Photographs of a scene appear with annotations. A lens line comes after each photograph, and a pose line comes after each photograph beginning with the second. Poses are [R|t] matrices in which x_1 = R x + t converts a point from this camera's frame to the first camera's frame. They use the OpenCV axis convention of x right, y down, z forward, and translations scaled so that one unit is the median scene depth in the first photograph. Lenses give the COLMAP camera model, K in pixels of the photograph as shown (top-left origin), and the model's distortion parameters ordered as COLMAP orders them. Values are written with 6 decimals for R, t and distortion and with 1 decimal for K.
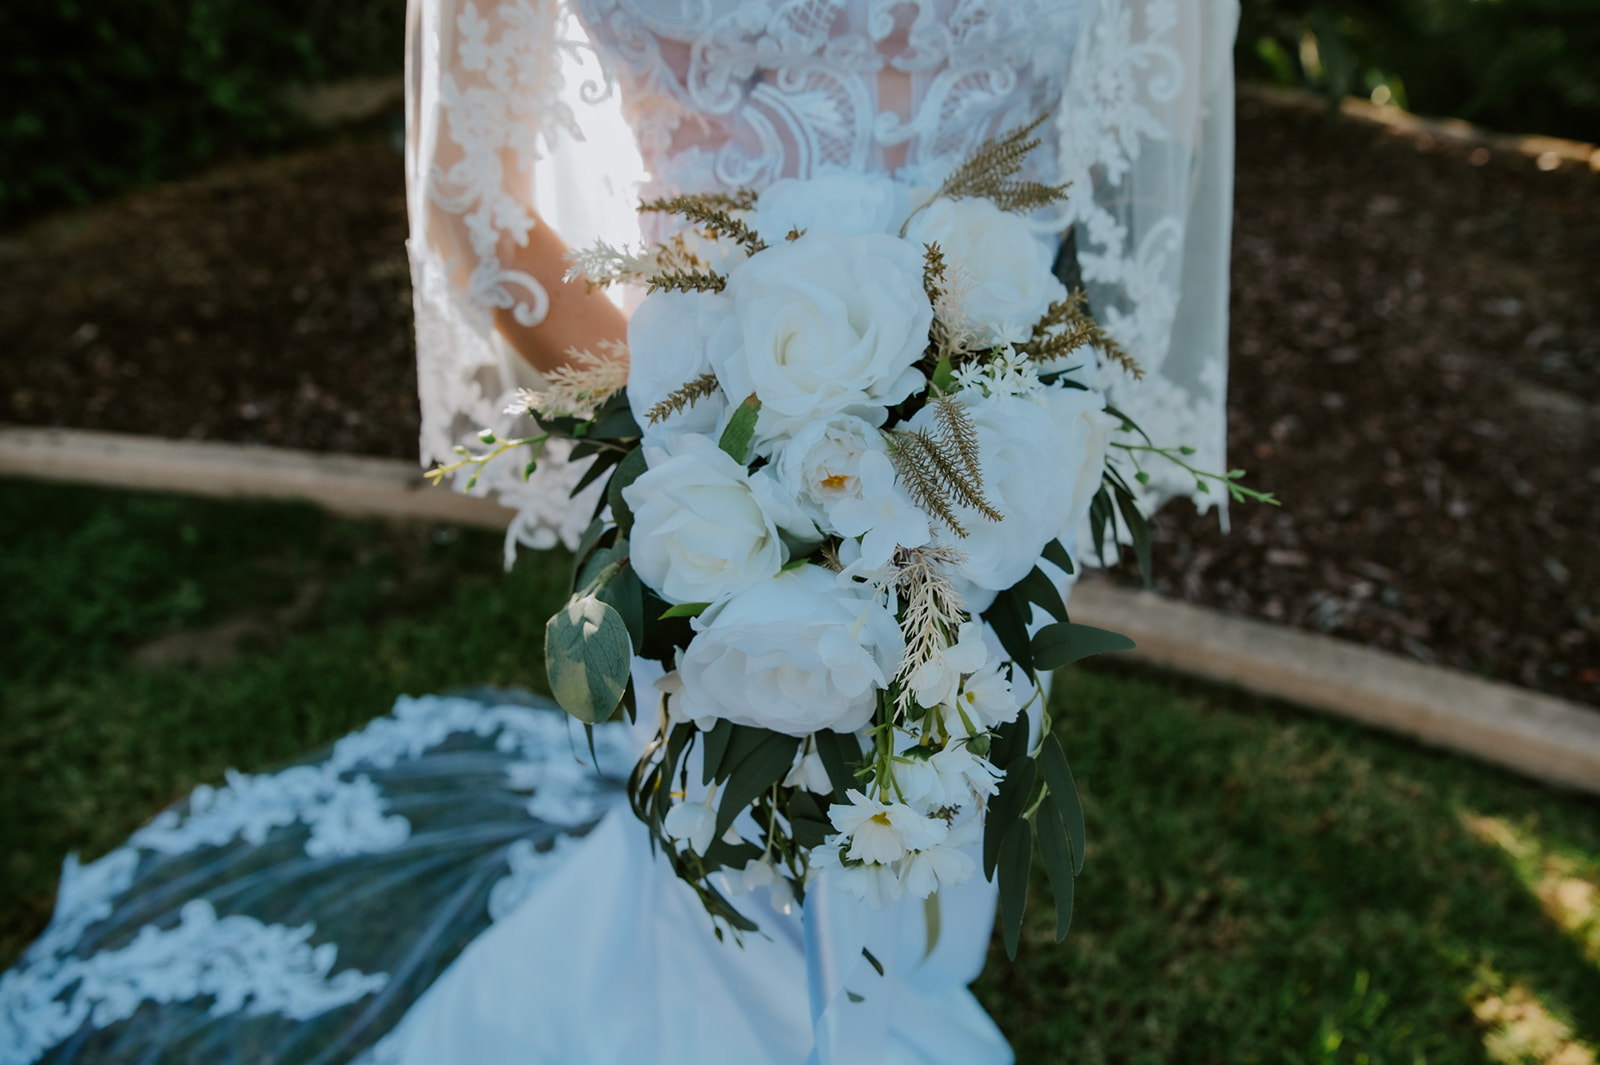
lens RADIAL K [[1142.4, 0, 799.0], [0, 1142.4, 530.7], [0, 0, 1]] dist [-0.090927, 0.041987]
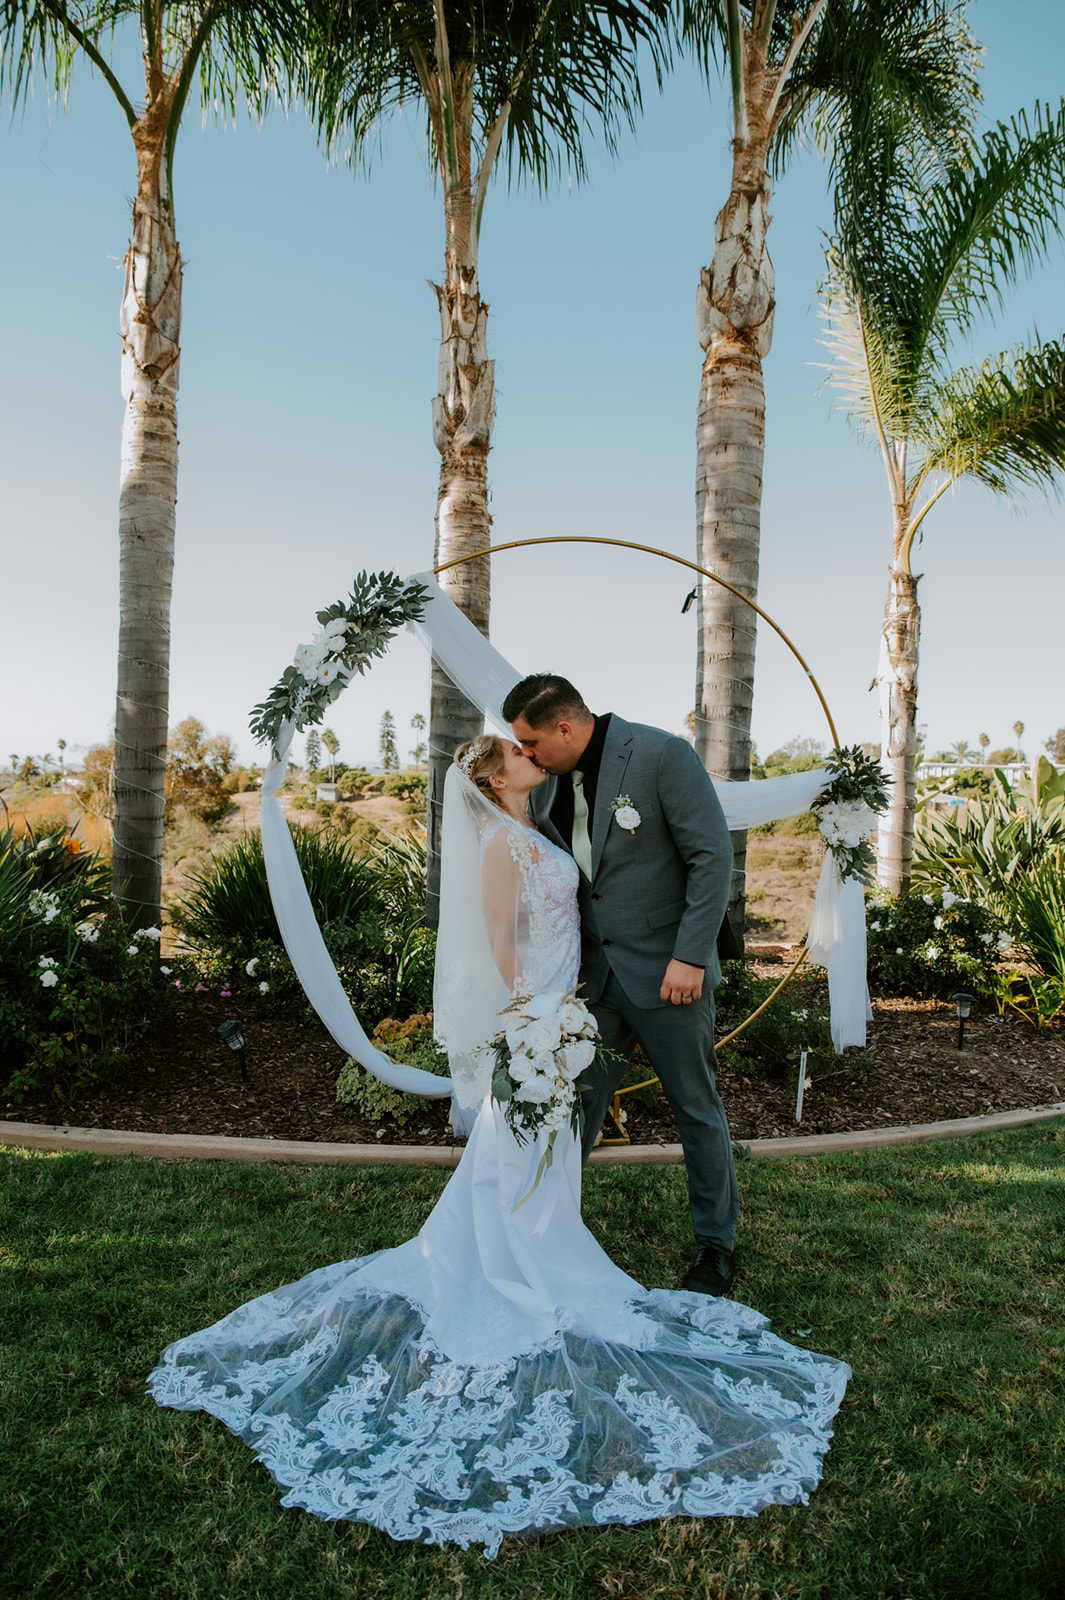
lens RADIAL K [[1142.4, 0, 506.8], [0, 1142.4, 787.4], [0, 0, 1]] dist [-0.090927, 0.041987]
pose [[0.999787, 0.019644, -0.006270, -0.156317], [-0.020110, 0.996116, -0.085718, -0.951101], [0.004562, 0.085826, 0.996300, -5.021986]]
